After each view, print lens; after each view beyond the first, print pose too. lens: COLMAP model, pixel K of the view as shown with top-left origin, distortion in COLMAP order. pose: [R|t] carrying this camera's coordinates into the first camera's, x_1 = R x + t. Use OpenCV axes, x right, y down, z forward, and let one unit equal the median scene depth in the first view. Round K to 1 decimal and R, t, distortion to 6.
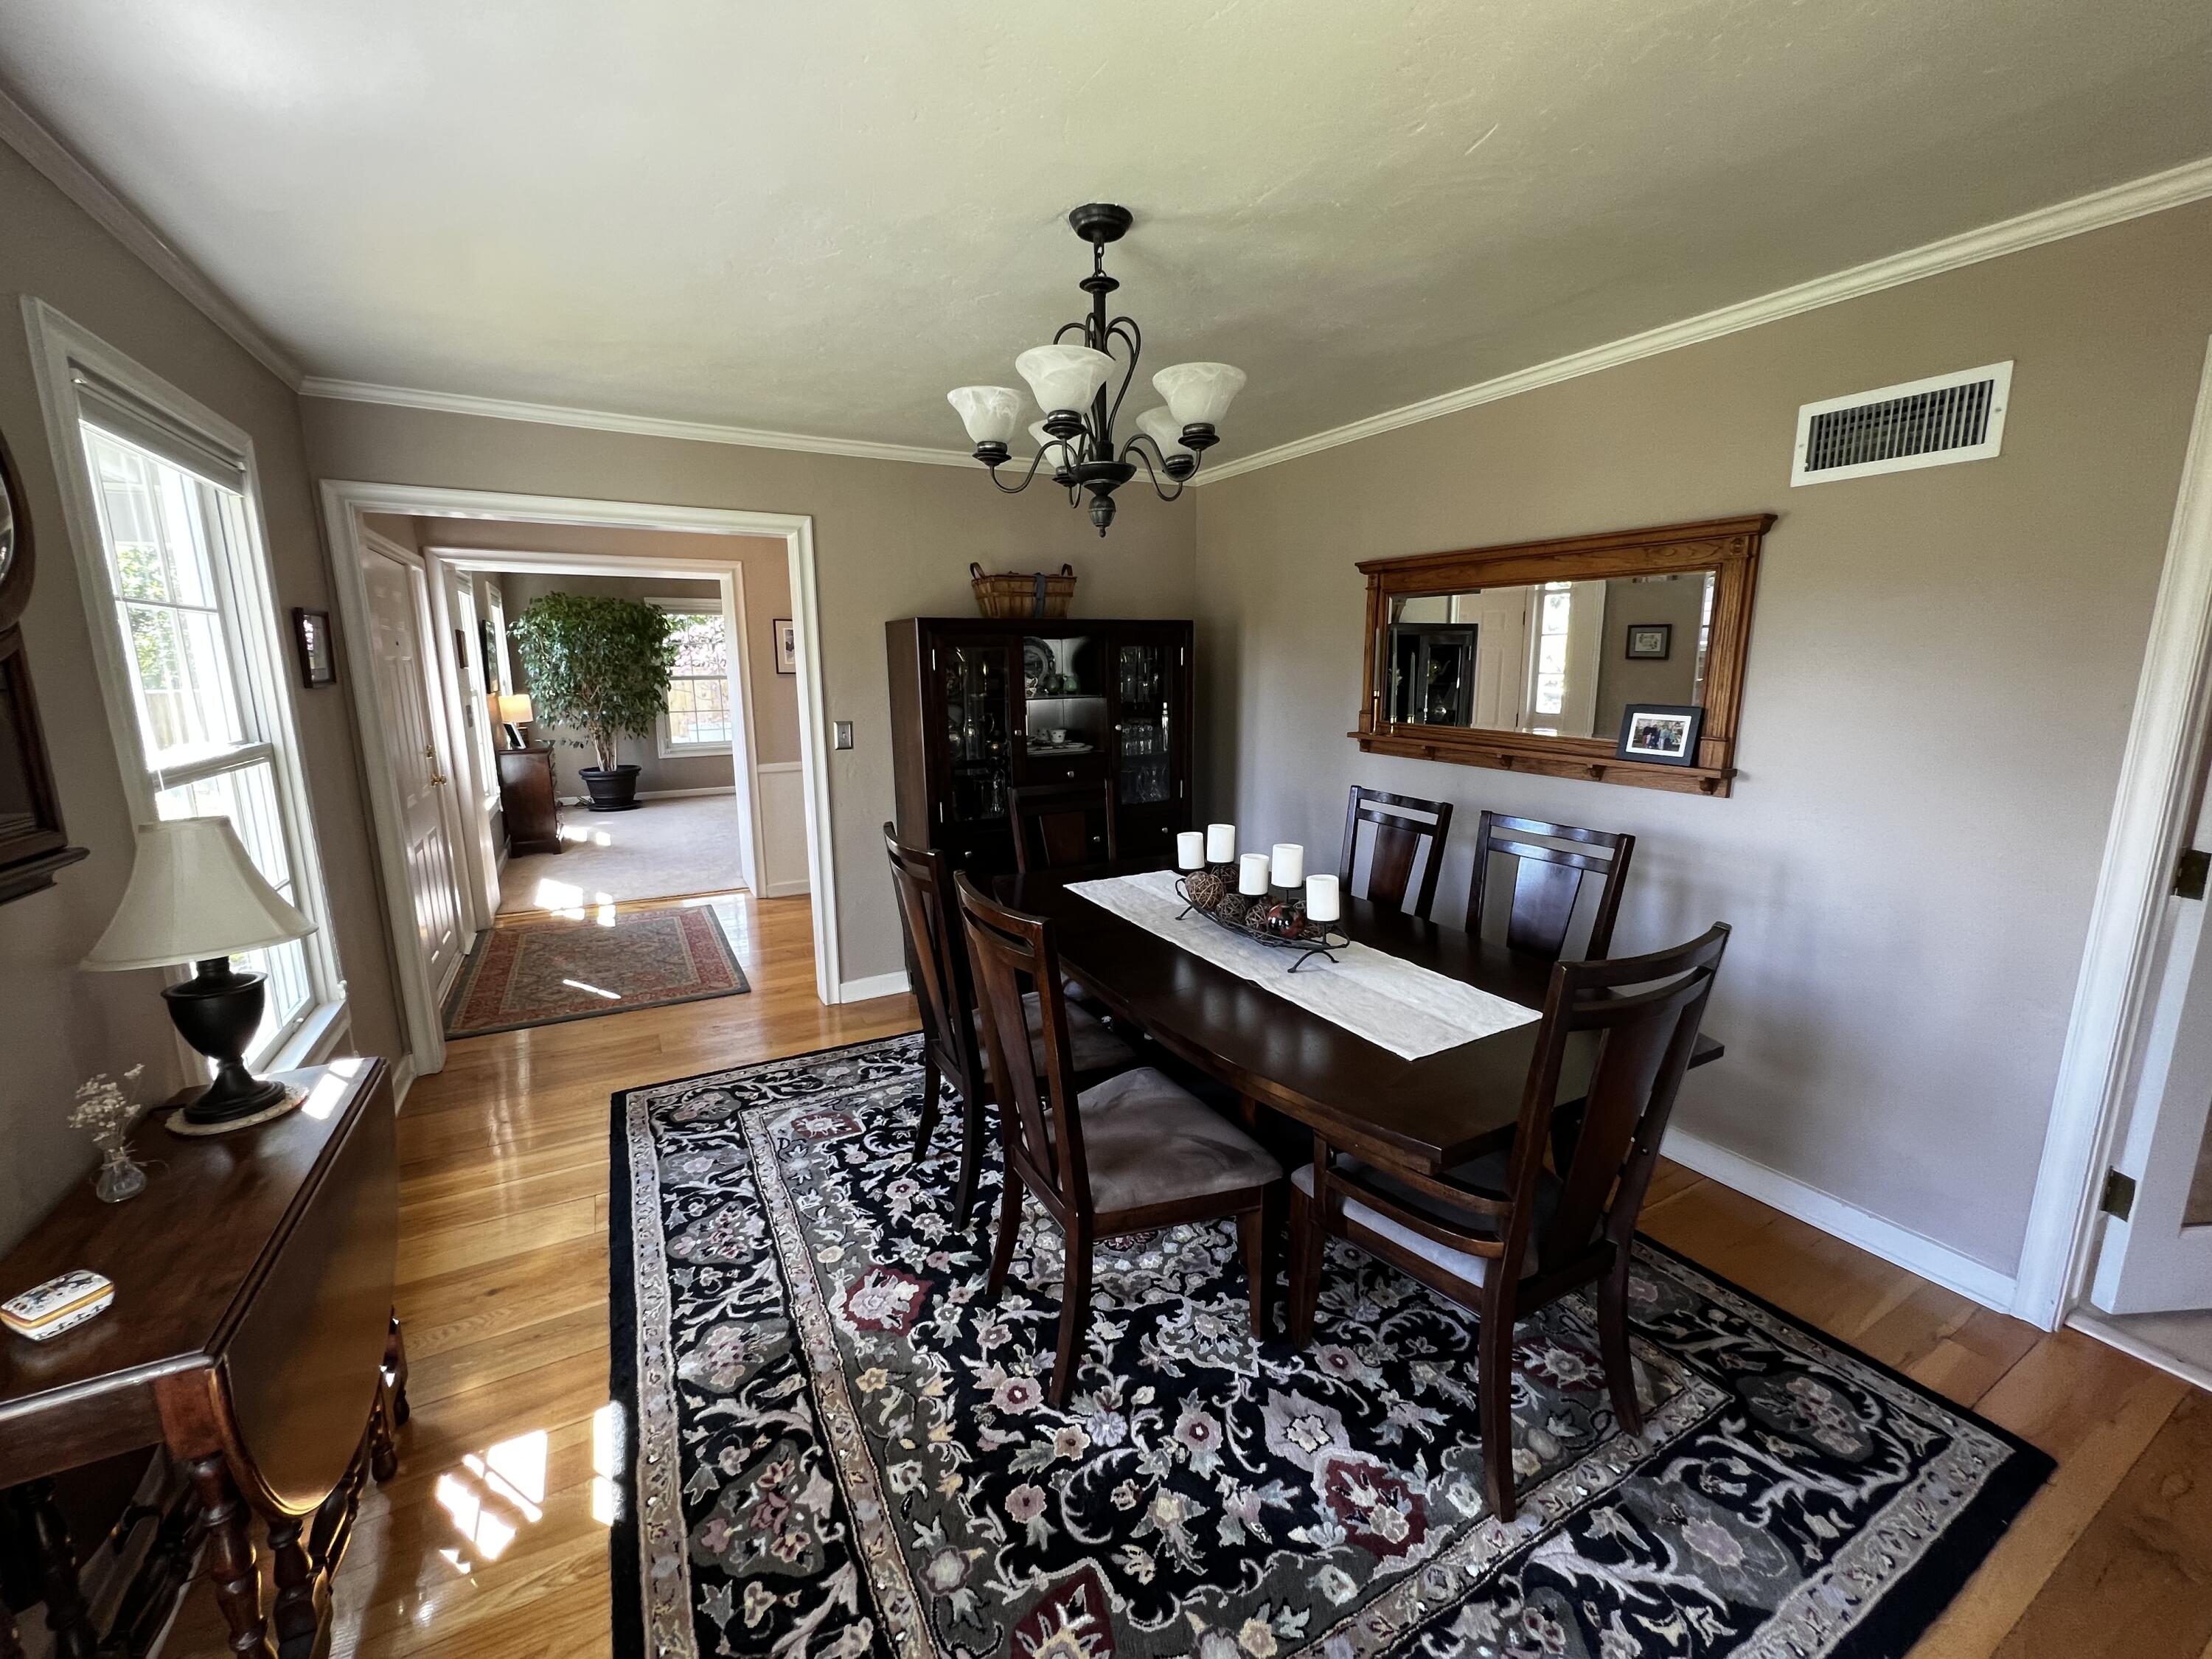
lens RADIAL K [[898.7, 0, 1102.5], [0, 898.7, 823.0], [0, 0, 1]] dist [-0.003485, 0.001142]
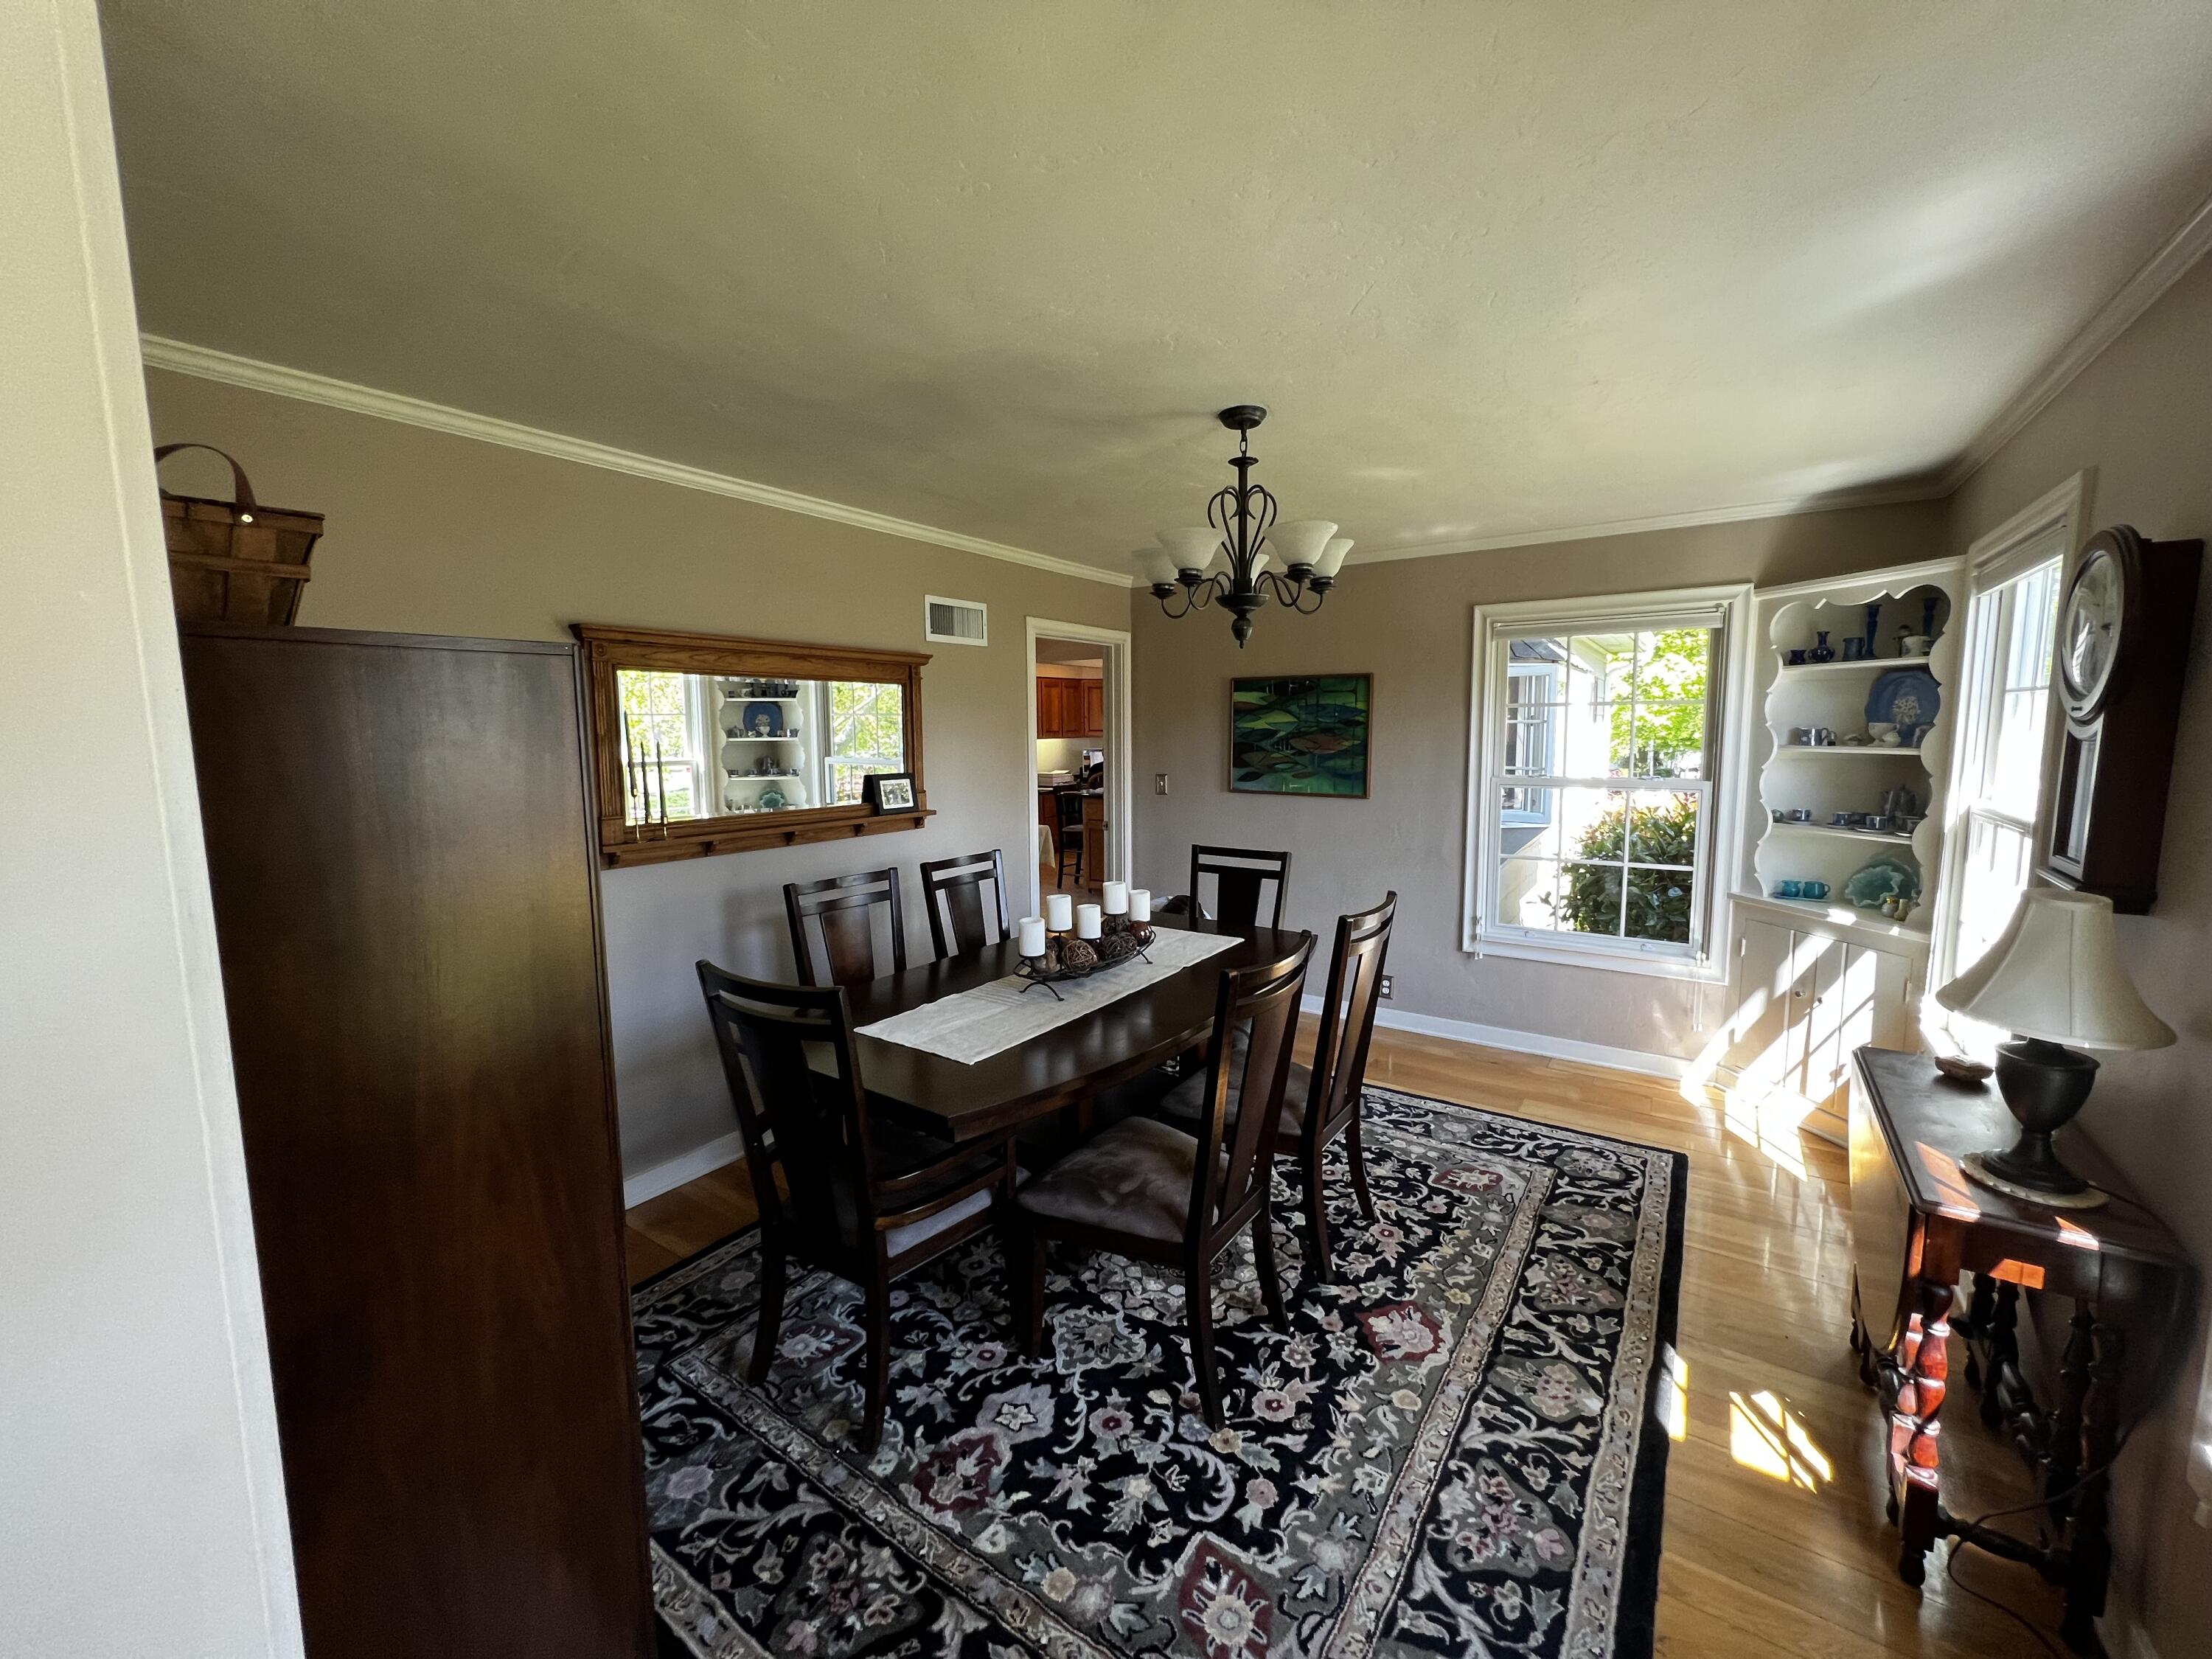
lens RADIAL K [[882.3, 0, 1103.0], [0, 882.3, 824.2], [0, 0, 1]] dist [0.001506, 0.000067]
pose [[-0.448162, -0.089118, 0.889499, -0.971396], [0.173269, 0.967490, 0.184231, -0.313844], [-0.877000, 0.236688, -0.418151, 1.616784]]
